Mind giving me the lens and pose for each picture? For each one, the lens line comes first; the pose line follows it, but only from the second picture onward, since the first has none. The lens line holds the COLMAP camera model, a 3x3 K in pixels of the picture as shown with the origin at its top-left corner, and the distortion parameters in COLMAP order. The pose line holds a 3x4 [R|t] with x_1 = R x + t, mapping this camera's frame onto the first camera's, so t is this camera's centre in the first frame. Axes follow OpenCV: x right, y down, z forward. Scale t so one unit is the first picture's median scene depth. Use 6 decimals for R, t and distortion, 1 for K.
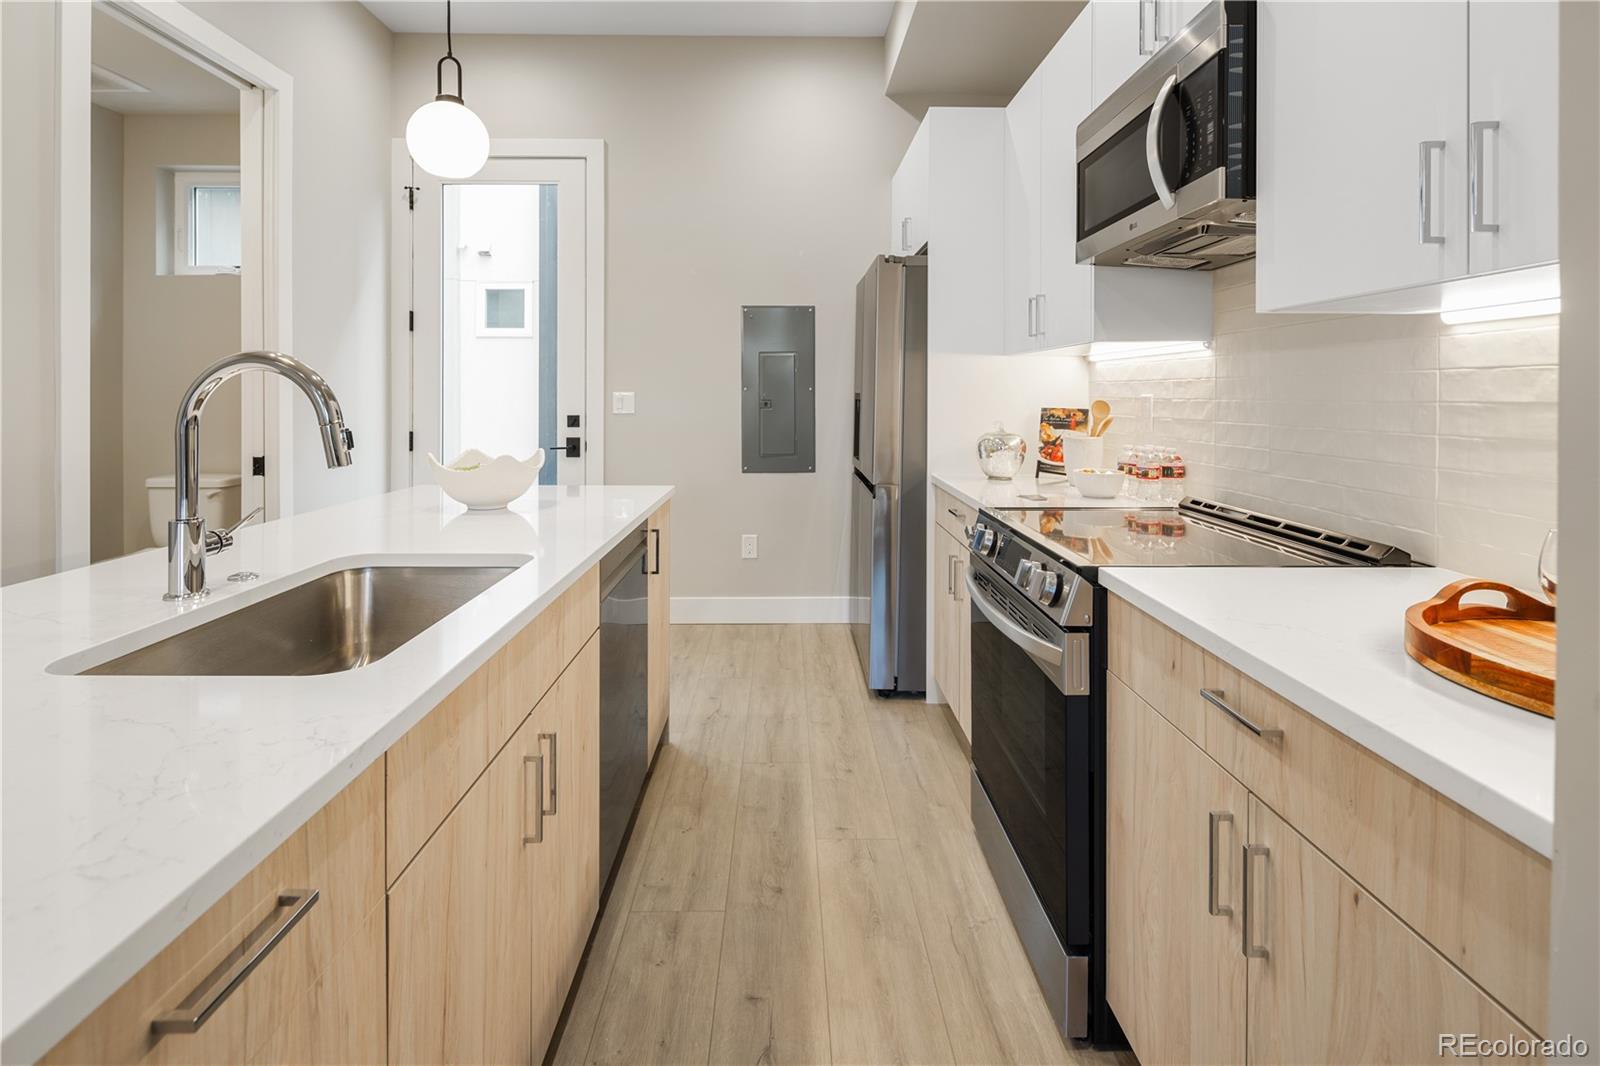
lens RADIAL K [[770.7, 0, 797.6], [0, 770.7, 491.7], [0, 0, 1]] dist [0.000738, -0.000018]
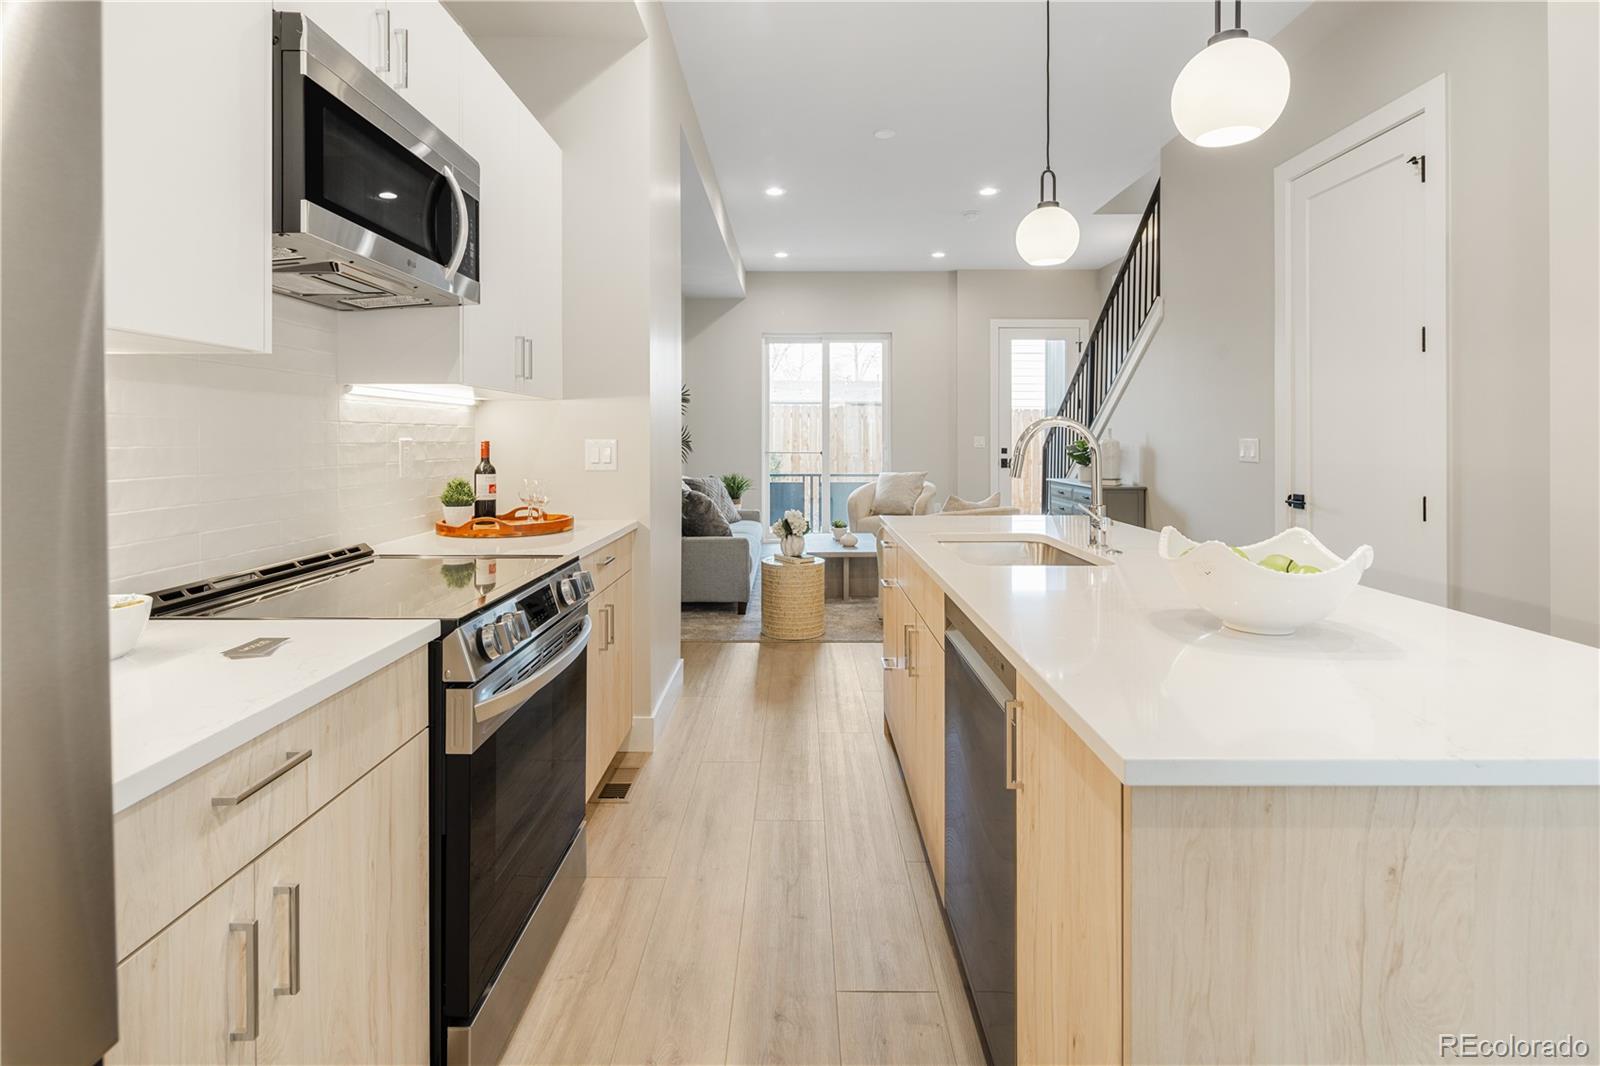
lens RADIAL K [[770.7, 0, 797.6], [0, 770.7, 491.7], [0, 0, 1]] dist [0.000738, -0.000018]
pose [[-0.999834, -0.006876, 0.016867, -0.063503], [-0.003386, 0.980031, 0.198814, -0.257560], [-0.017898, 0.198724, -0.979892, 1.954834]]
